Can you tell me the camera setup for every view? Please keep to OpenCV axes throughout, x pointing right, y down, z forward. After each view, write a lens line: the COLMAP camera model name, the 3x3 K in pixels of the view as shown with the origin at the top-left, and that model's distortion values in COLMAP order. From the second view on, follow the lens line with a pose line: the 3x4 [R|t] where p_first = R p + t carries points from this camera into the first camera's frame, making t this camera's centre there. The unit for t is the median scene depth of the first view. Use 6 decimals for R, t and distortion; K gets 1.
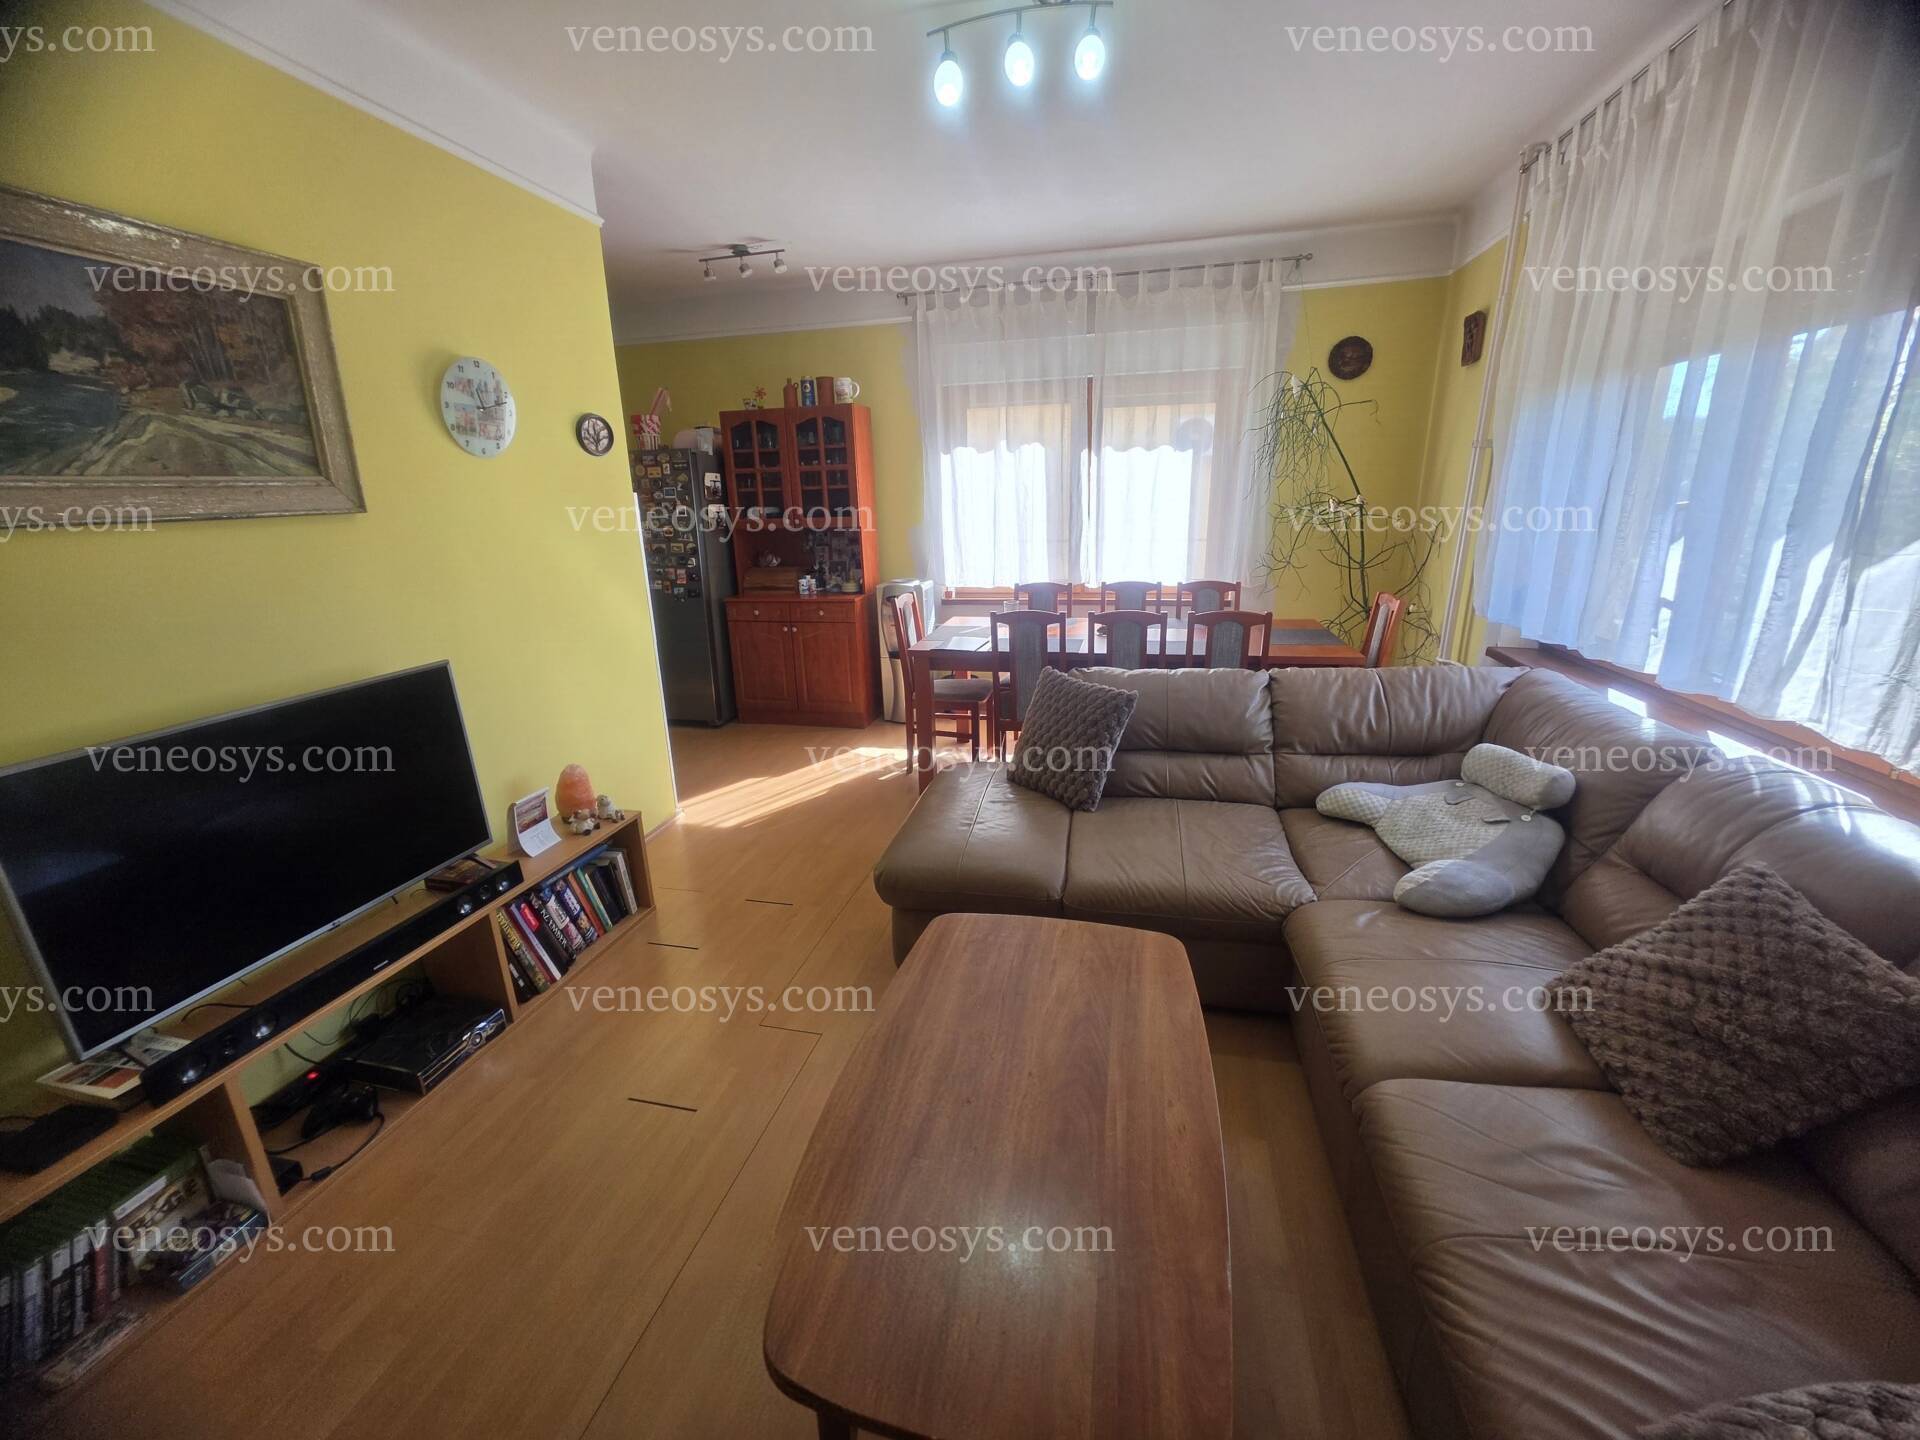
lens RADIAL K [[772.9, 0, 962.2], [0, 772.9, 721.7], [0, 0, 1]] dist [-0.001378, -0.000019]
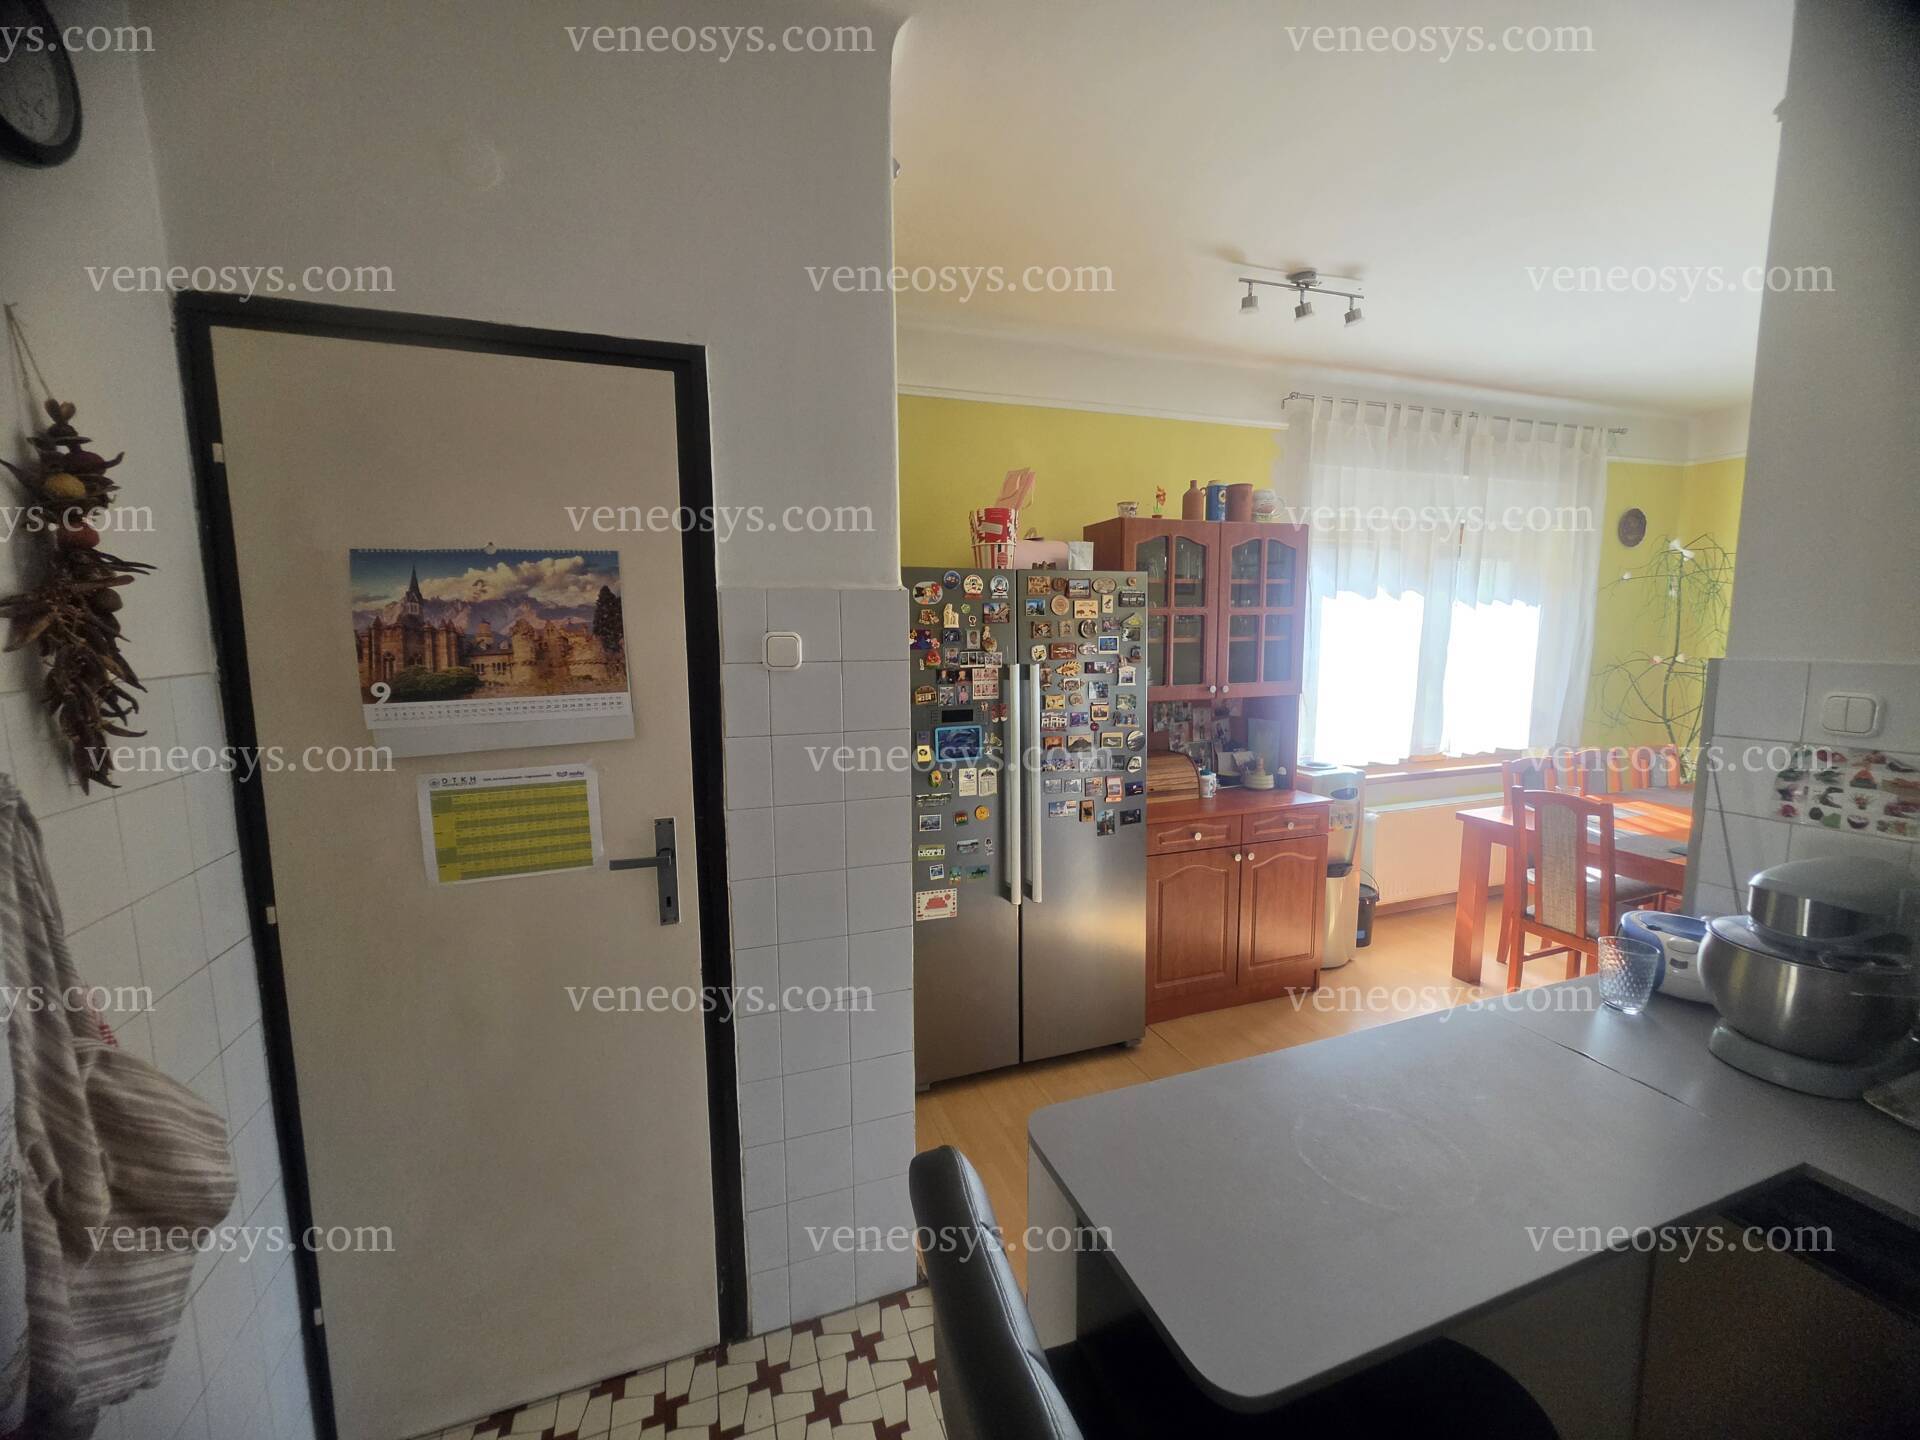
lens RADIAL K [[772.9, 0, 960.2], [0, 772.9, 722.2], [0, 0, 1]] dist [-0.001378, -0.000019]
pose [[0.842783, -0.045849, 0.536297, -0.774783], [0.142959, 0.979647, -0.140906, -0.177001], [-0.518921, 0.195422, 0.832184, 0.597105]]
